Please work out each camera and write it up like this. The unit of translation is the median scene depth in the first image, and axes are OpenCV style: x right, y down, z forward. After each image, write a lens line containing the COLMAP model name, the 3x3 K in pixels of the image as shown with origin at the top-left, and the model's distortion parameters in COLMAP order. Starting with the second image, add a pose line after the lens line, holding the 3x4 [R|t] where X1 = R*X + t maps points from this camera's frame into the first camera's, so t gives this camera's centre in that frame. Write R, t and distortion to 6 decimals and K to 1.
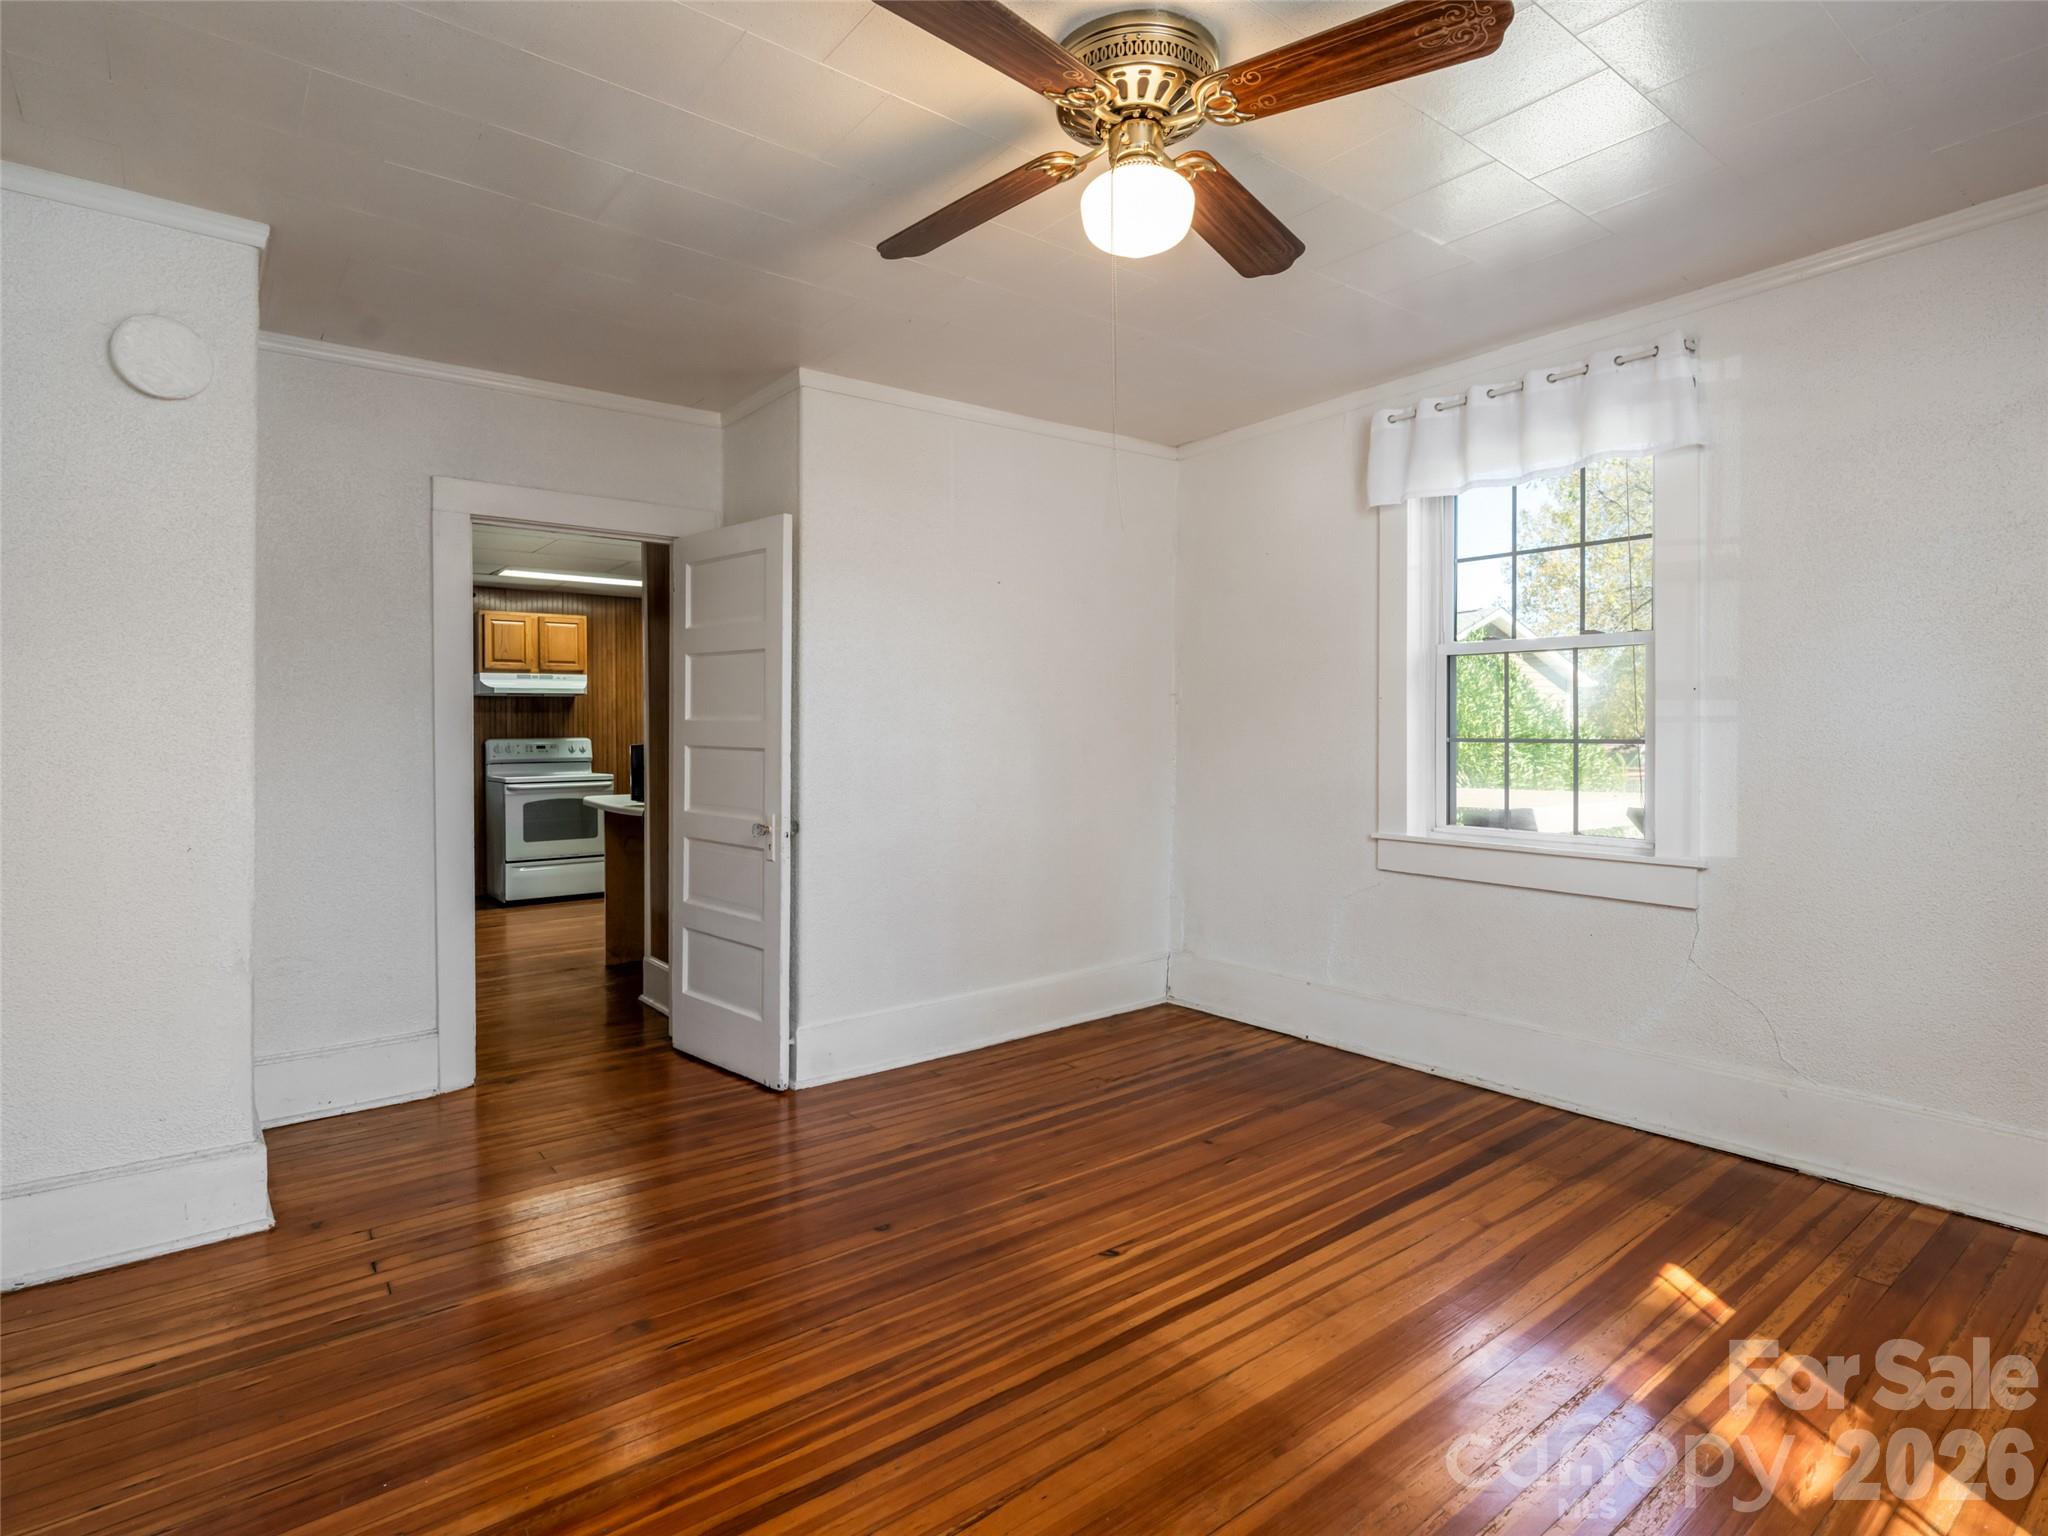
lens RADIAL K [[1064.1, 0, 1026.9], [0, 1064.1, 747.9], [0, 0, 1]] dist [0.004108, 0.001473]
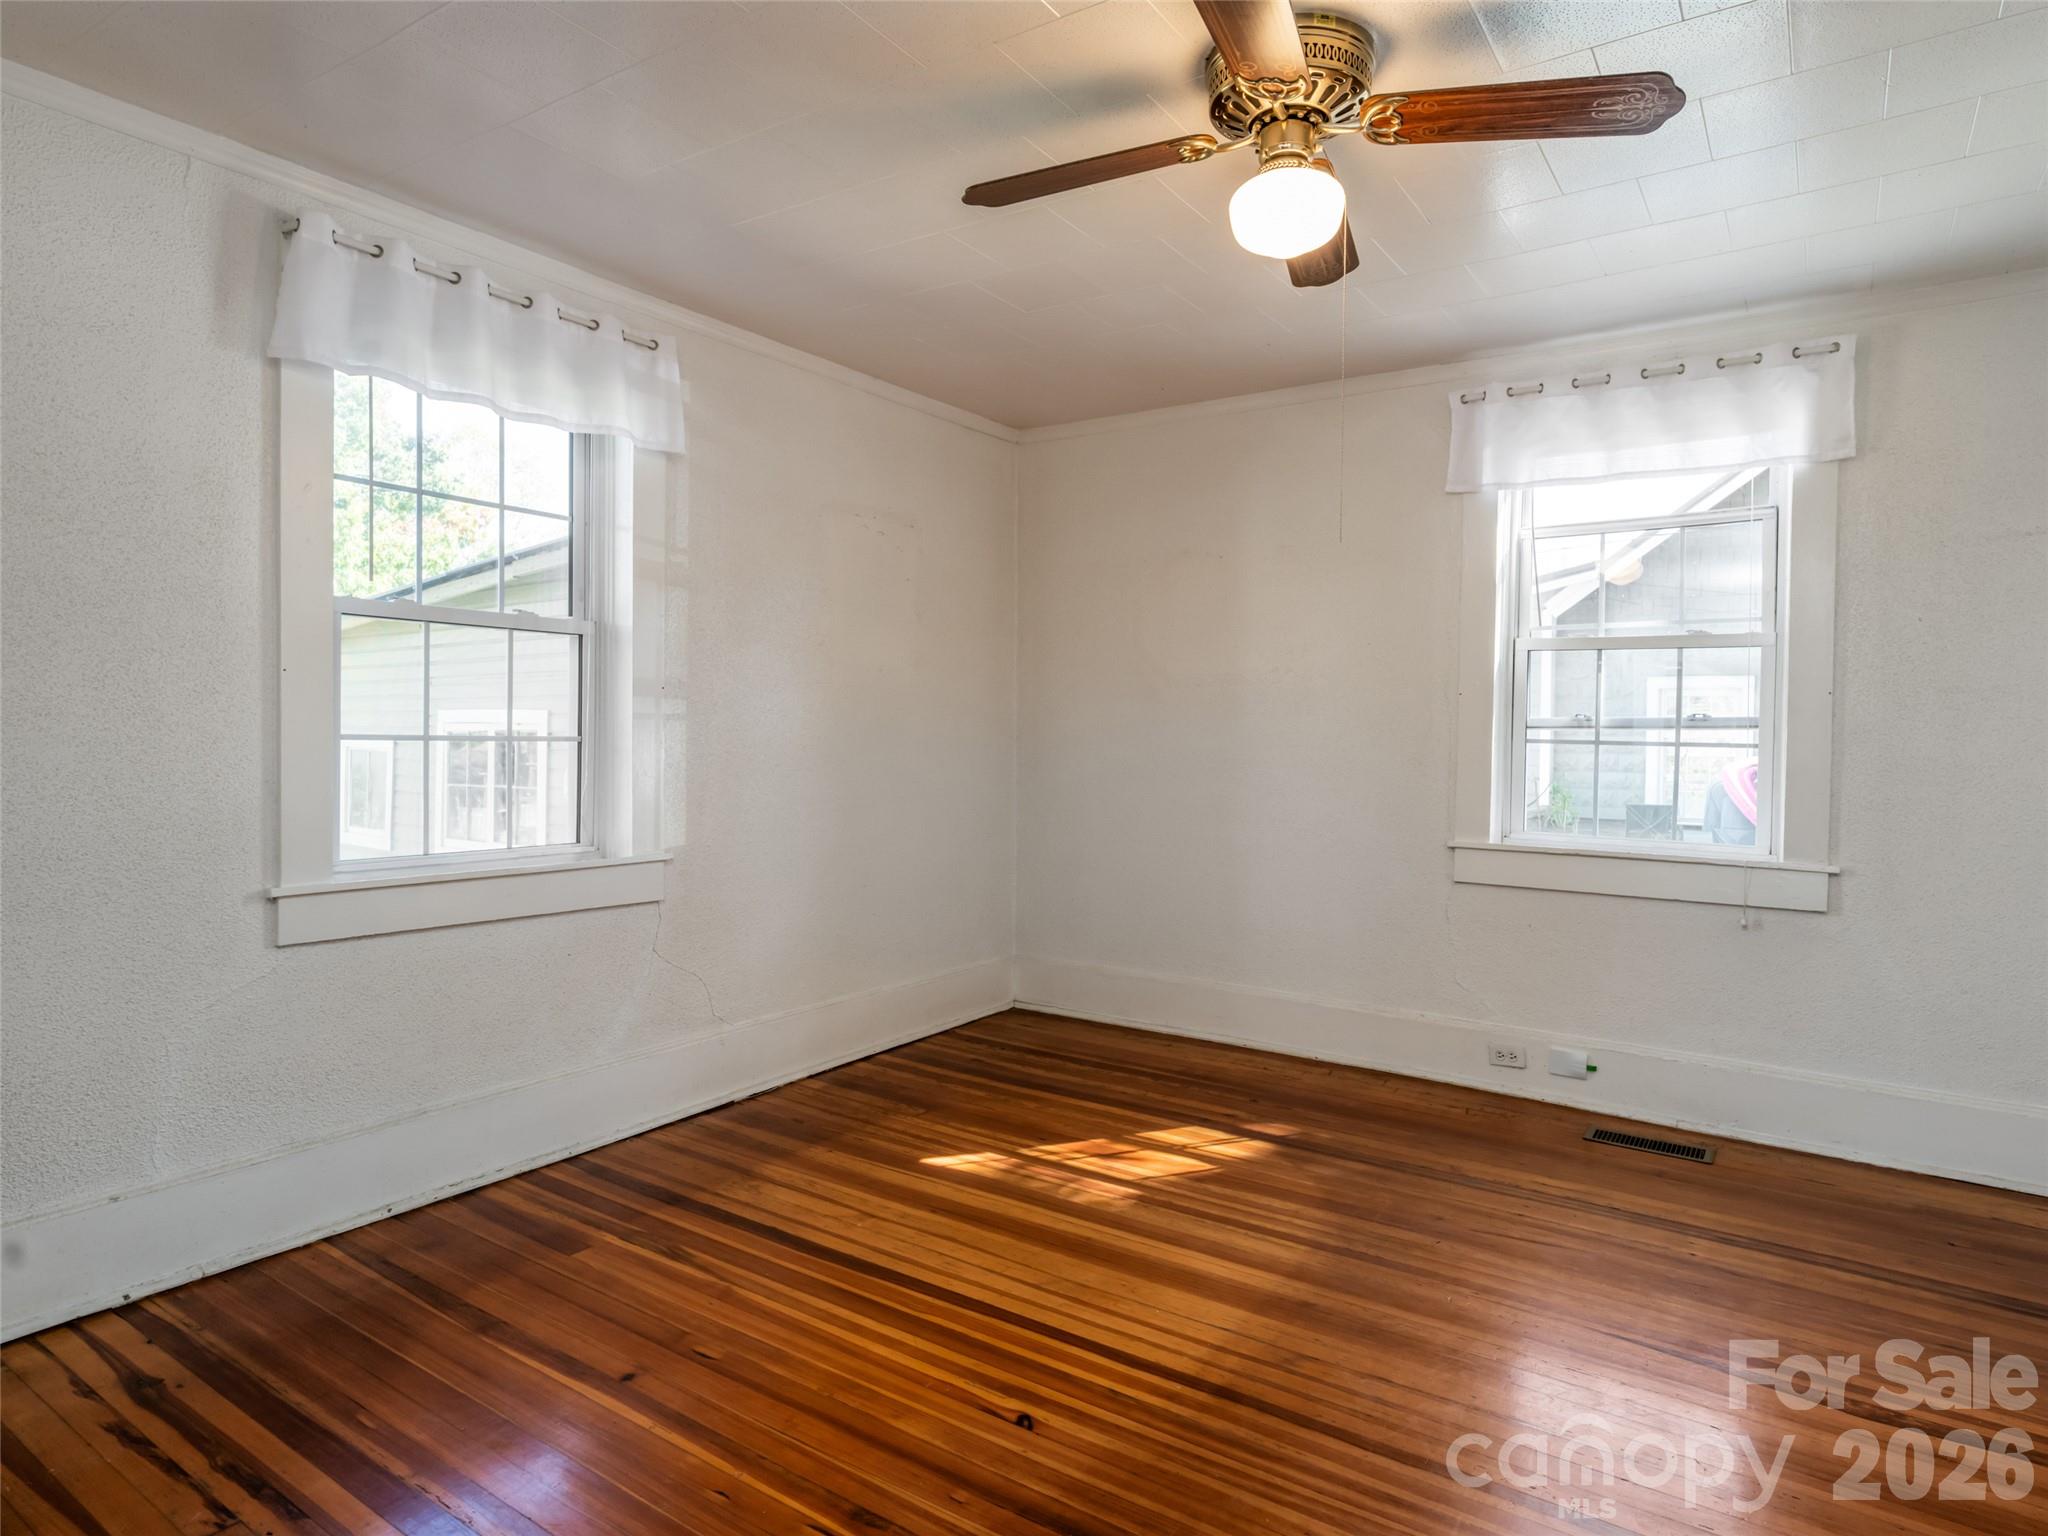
lens RADIAL K [[1180.0, 0, 1024.0], [0, 1180.0, 768.0], [0, 0, 1]] dist [0.000196, 0.000678]
pose [[-0.292637, -0.030315, 0.955743, -0.584356], [0.002941, 0.999464, 0.032602, -0.014527], [-0.956219, 0.012351, -0.292391, 1.021576]]
